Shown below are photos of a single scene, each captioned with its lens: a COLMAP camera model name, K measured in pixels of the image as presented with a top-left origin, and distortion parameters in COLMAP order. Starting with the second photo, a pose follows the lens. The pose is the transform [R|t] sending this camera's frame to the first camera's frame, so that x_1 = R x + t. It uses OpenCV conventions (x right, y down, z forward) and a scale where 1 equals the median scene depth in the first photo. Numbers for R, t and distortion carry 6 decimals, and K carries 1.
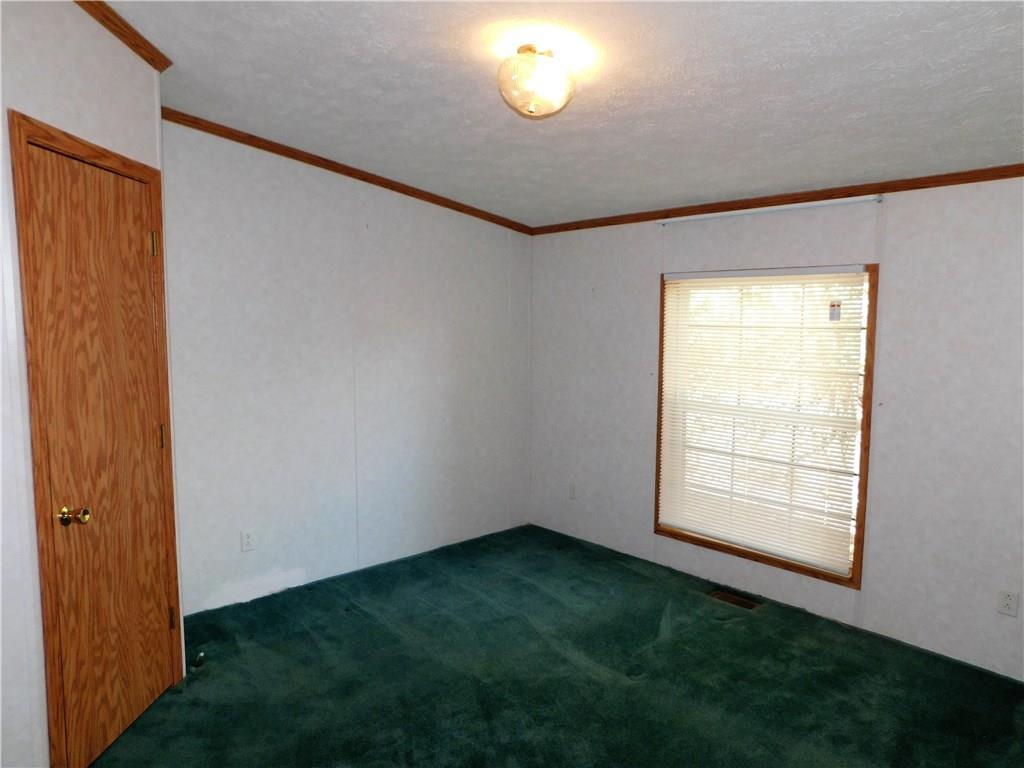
lens RADIAL K [[689.0, 0, 502.6], [0, 689.0, 378.1], [0, 0, 1]] dist [-0.005120, 0.011783]
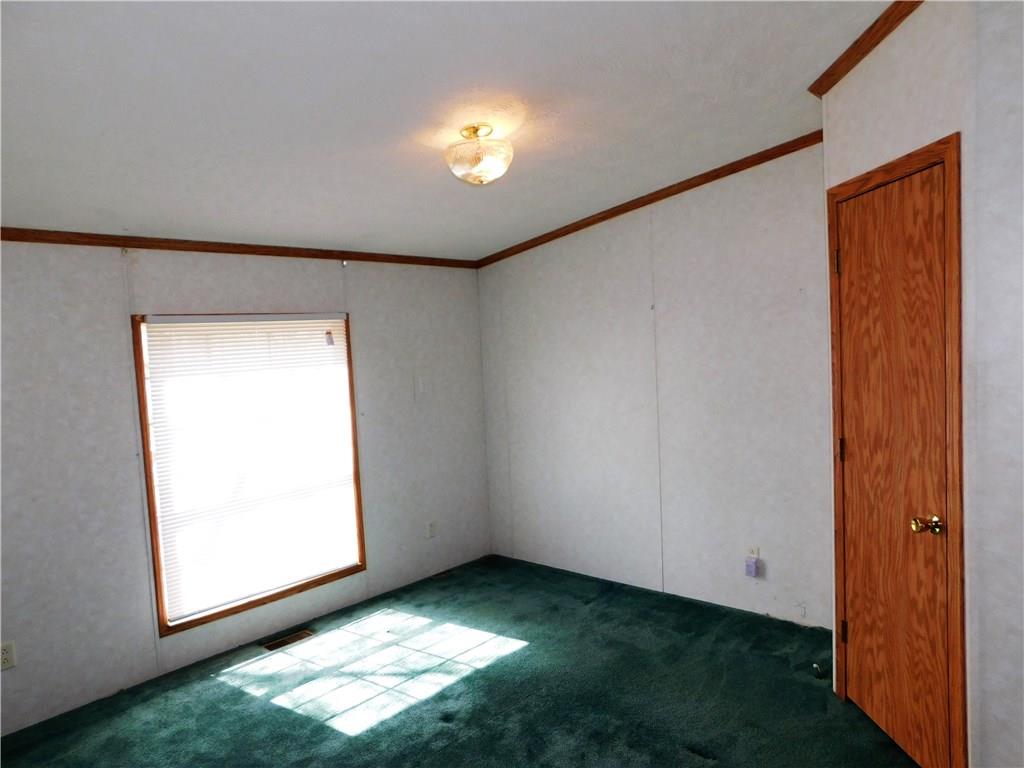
lens RADIAL K [[689.0, 0, 511.5], [0, 689.0, 385.7], [0, 0, 1]] dist [-0.005120, 0.011783]
pose [[-0.994687, 0.060058, -0.083612, 0.065396], [0.046987, 0.987516, 0.150351, -0.146453], [0.091598, 0.145623, -0.985091, 1.960764]]
